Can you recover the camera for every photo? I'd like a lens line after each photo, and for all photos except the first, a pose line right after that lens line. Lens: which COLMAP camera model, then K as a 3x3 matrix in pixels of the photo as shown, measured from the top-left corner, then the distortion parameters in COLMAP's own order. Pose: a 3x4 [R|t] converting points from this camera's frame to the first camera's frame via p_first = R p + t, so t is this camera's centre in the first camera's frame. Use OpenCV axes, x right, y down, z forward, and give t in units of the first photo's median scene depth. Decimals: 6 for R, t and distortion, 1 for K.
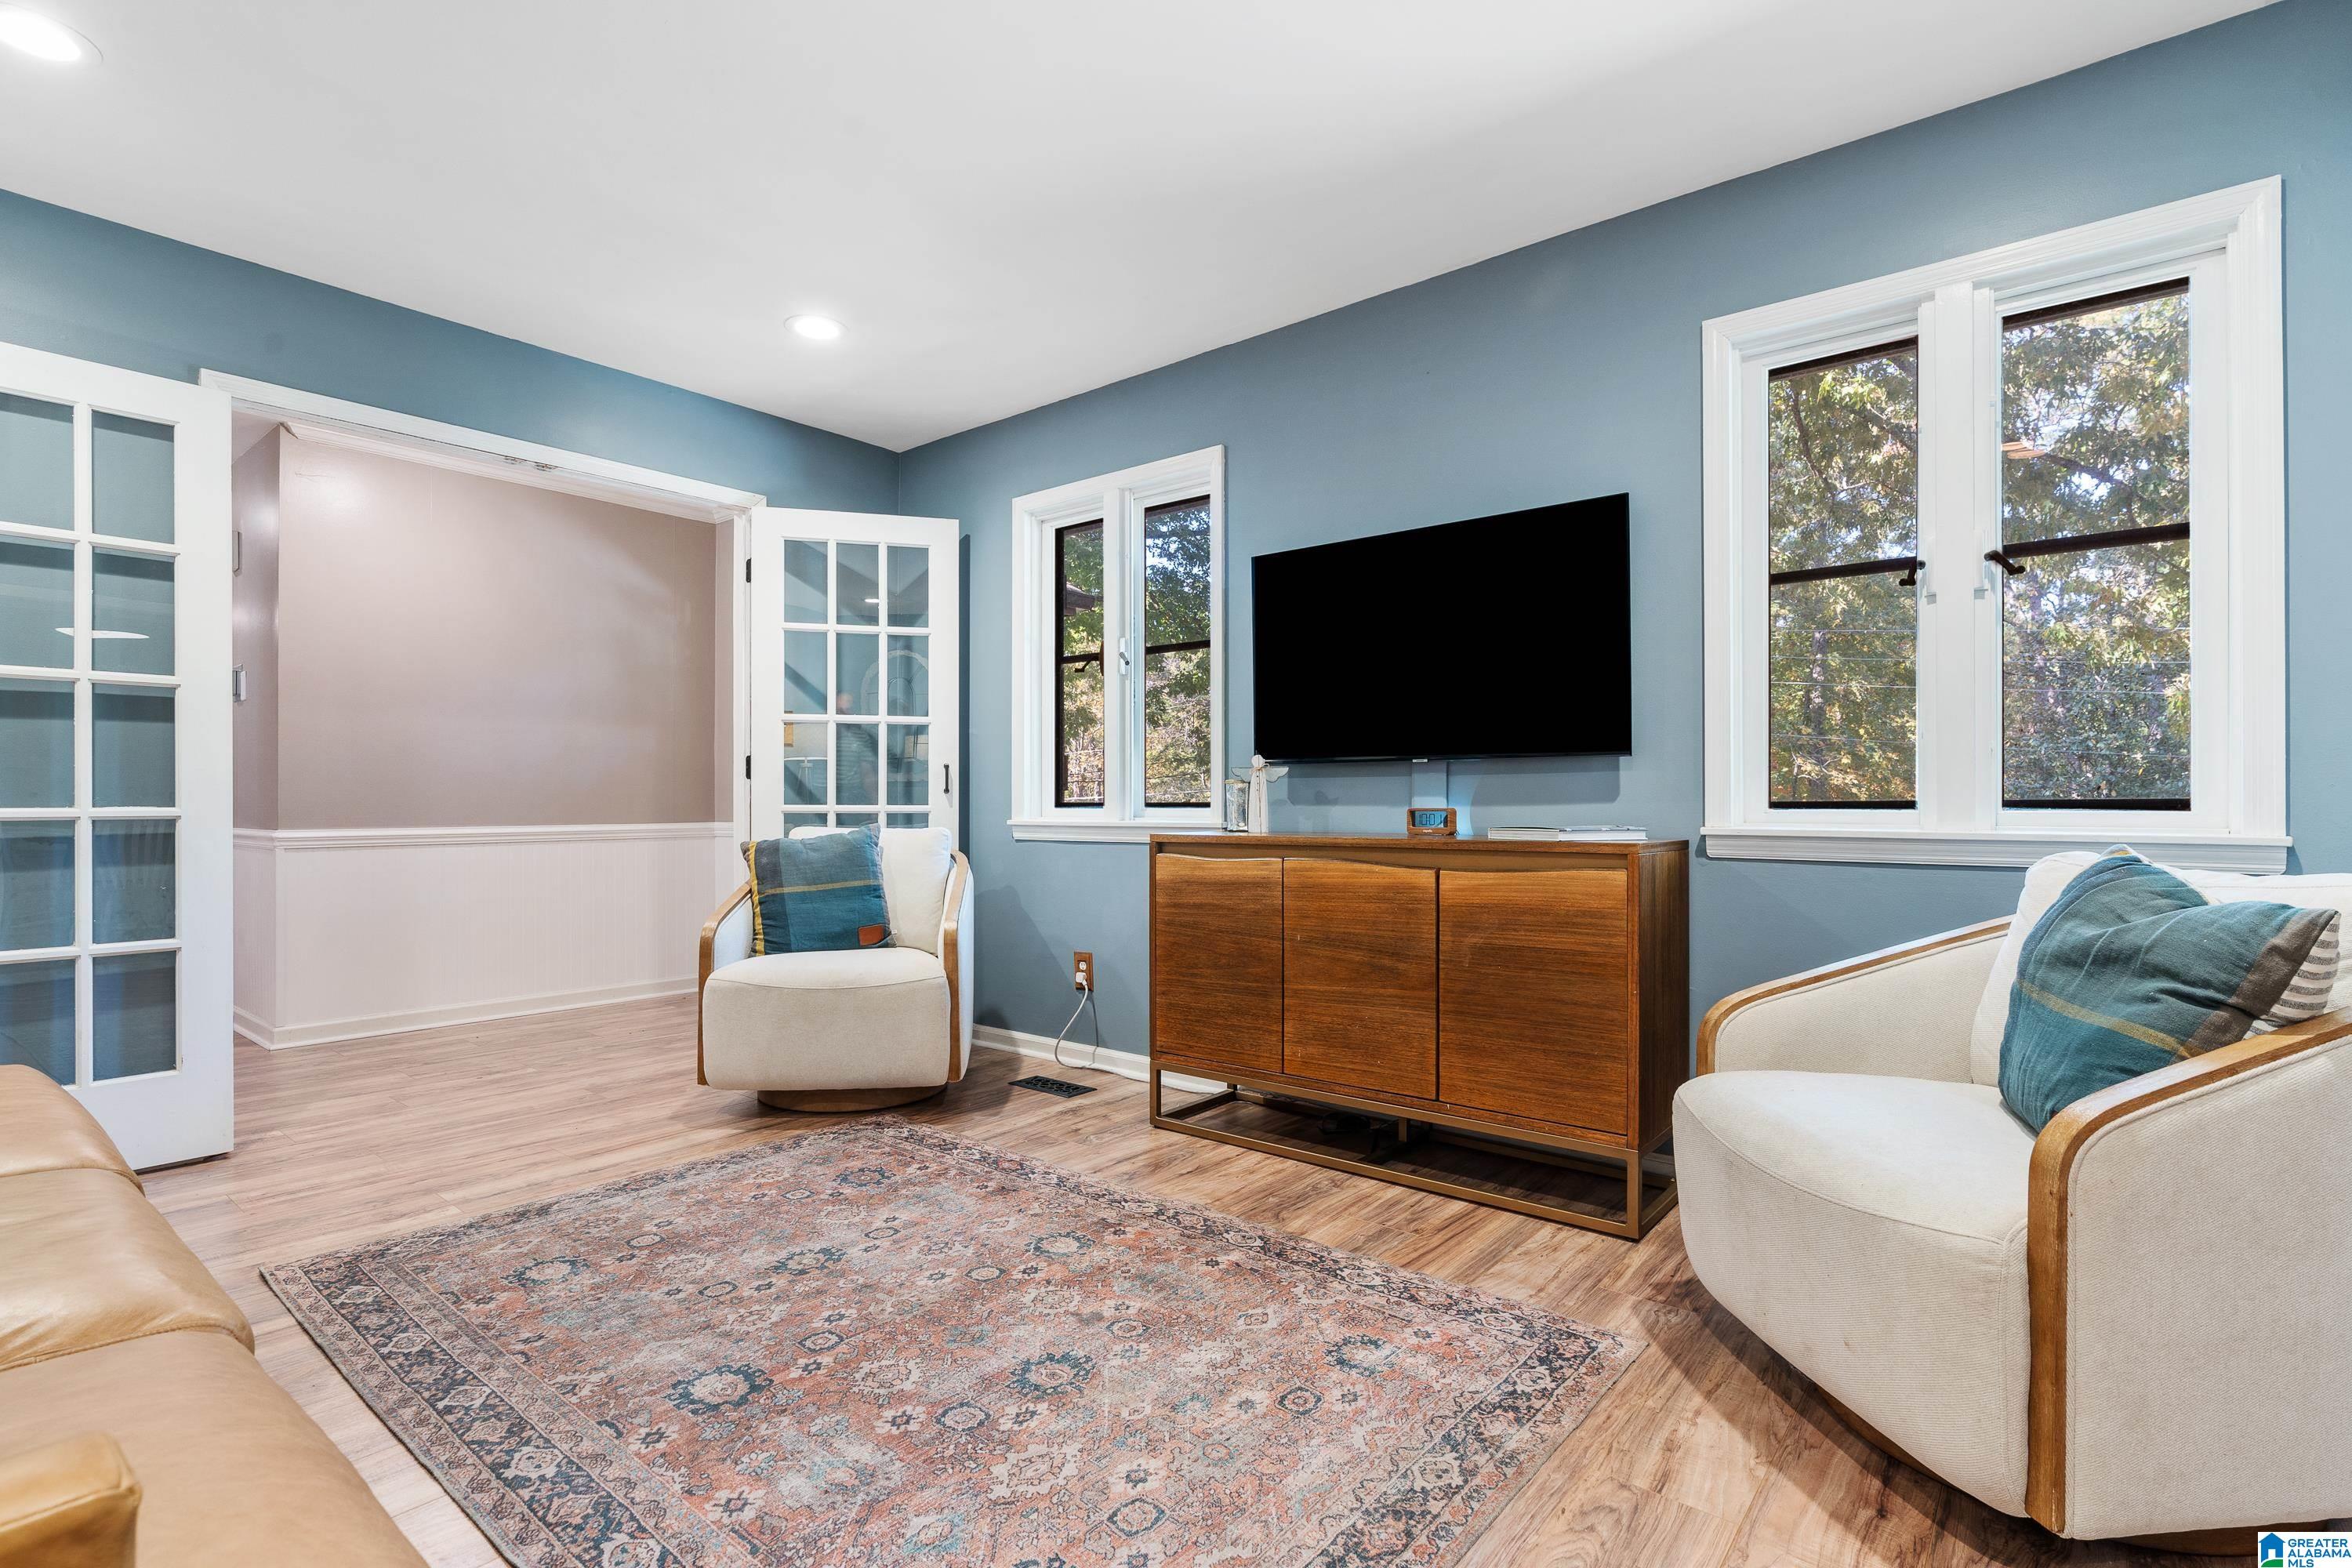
lens RADIAL K [[1135.3, 0, 1175.8], [0, 1135.3, 797.6], [0, 0, 1]] dist [-0.014969, 0.001518]
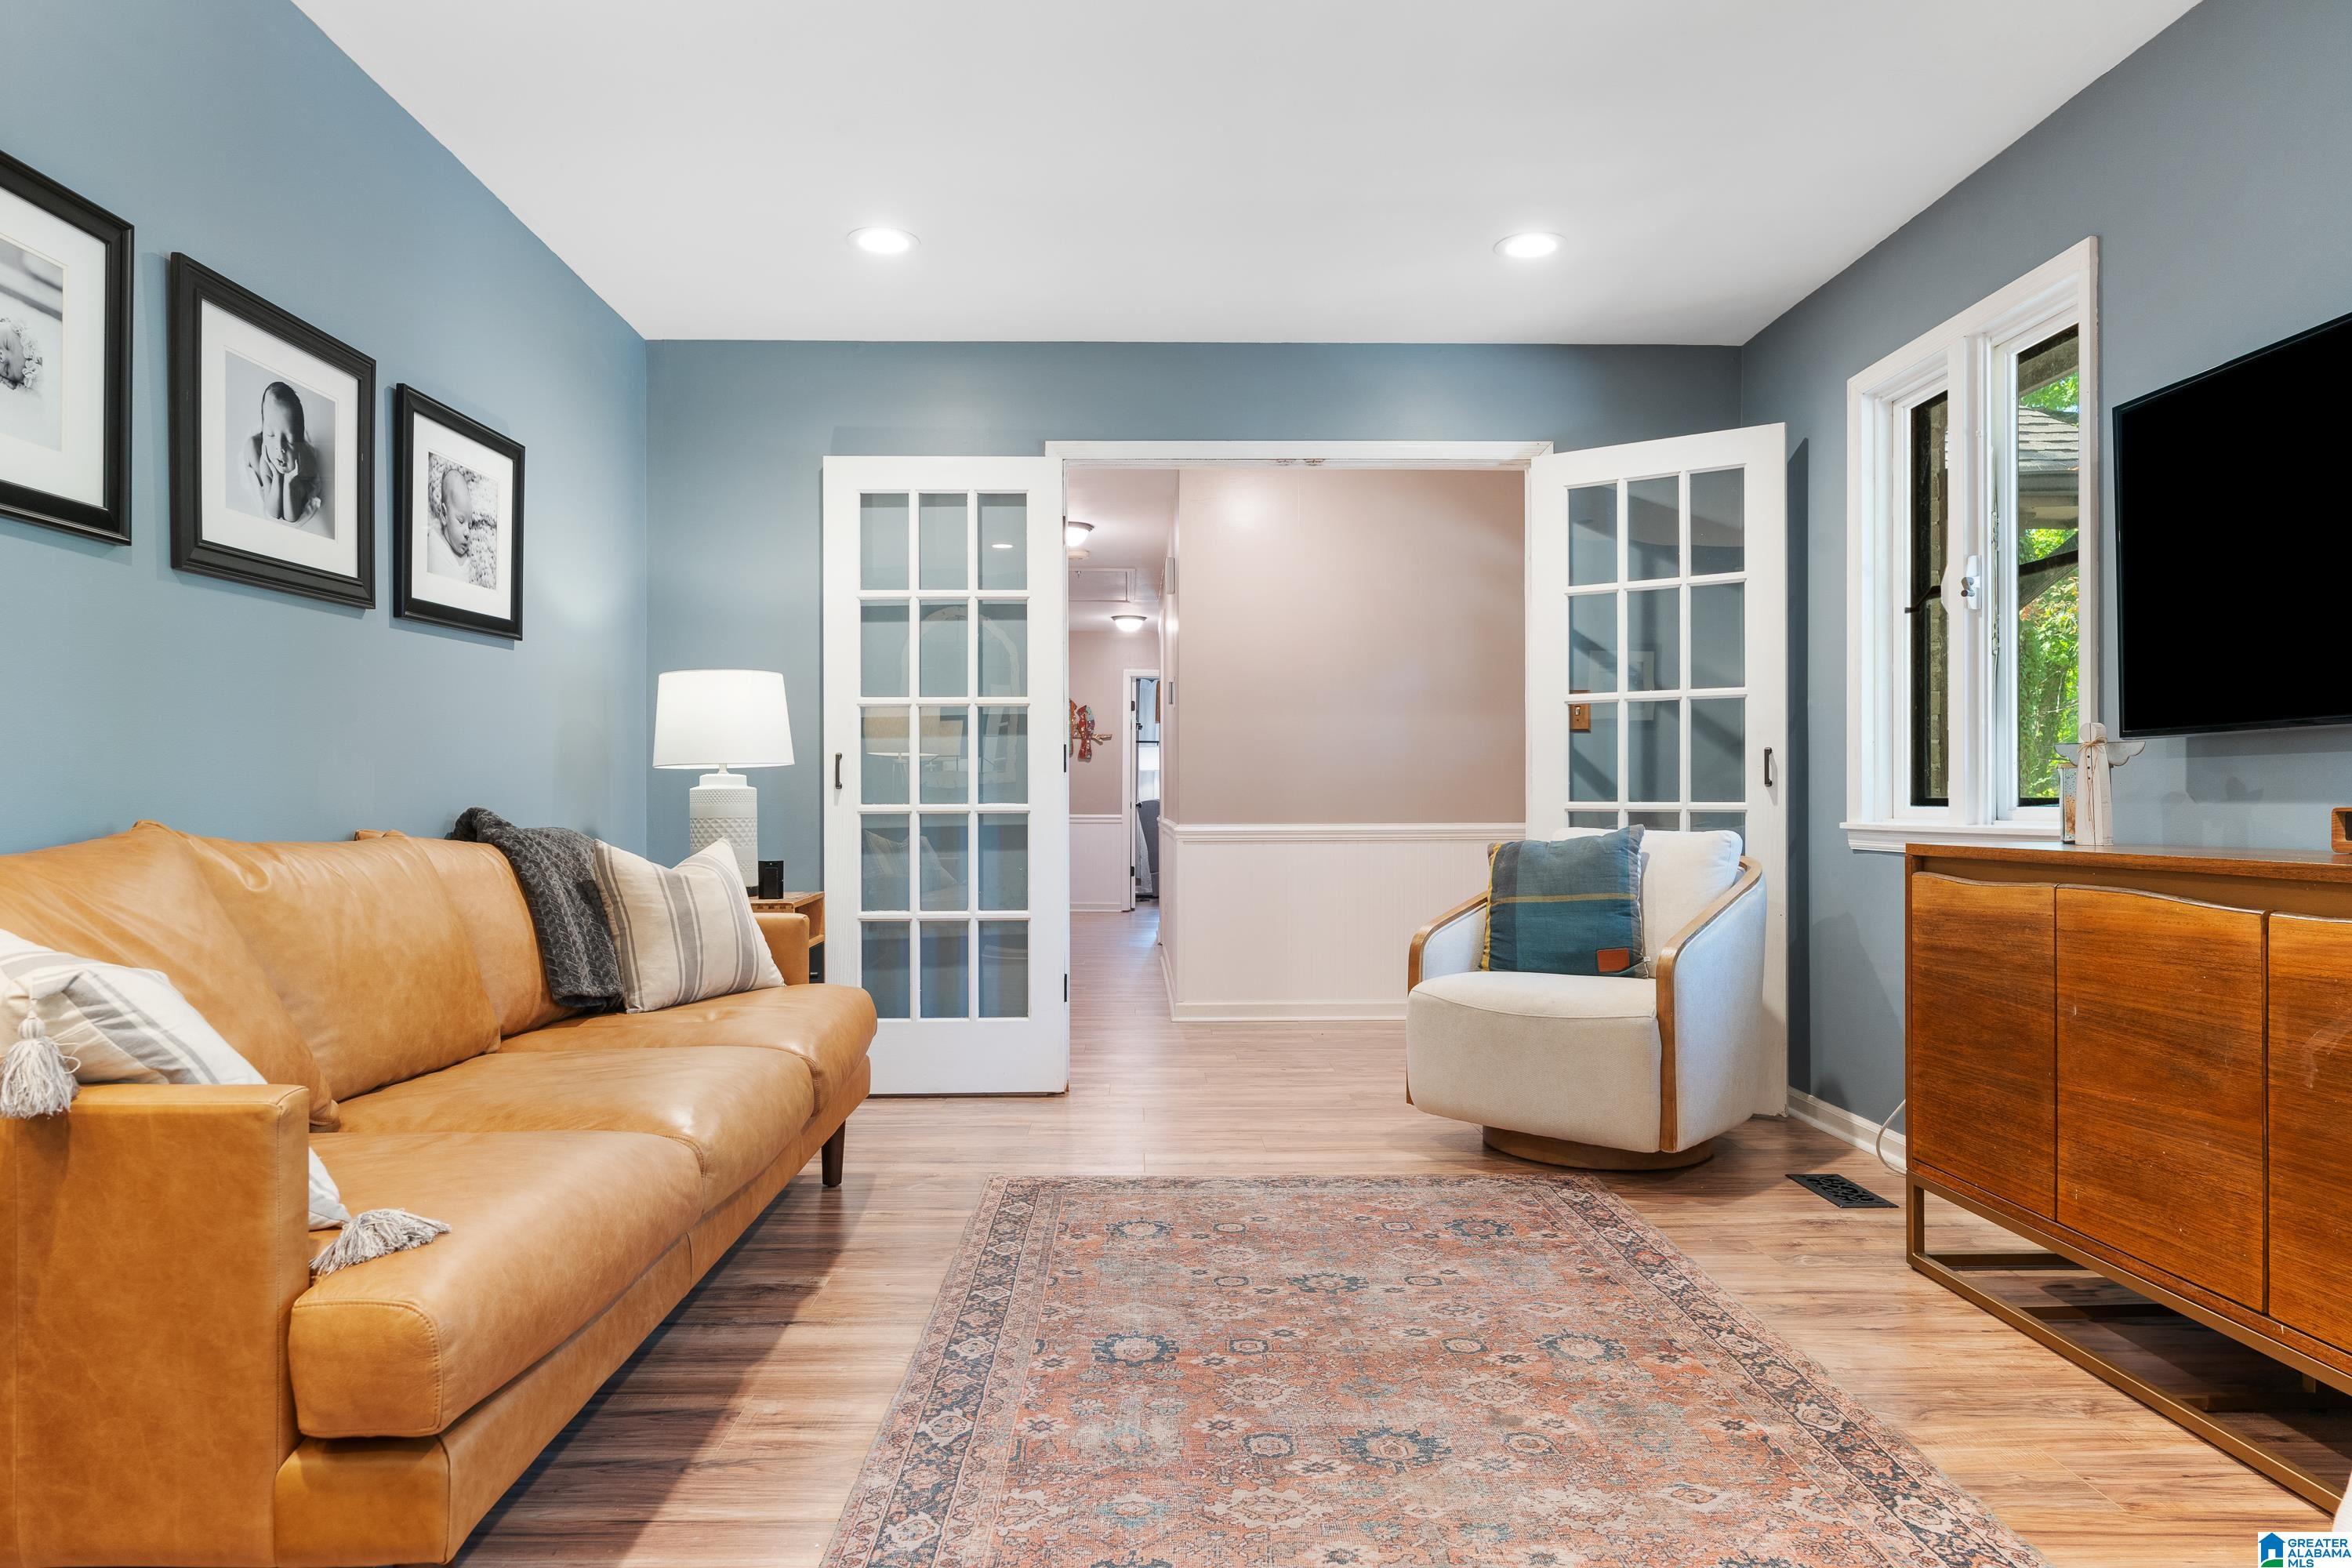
lens RADIAL K [[1491.6, 0, 1173.8], [0, 1491.6, 785.4], [0, 0, 1]] dist [-0.012582, 0.002995]
pose [[0.630387, -0.008347, -0.776236, 0.451158], [0.005230, 0.999965, -0.006506, 0.000094], [0.776263, 0.000041, 0.630409, 0.089610]]
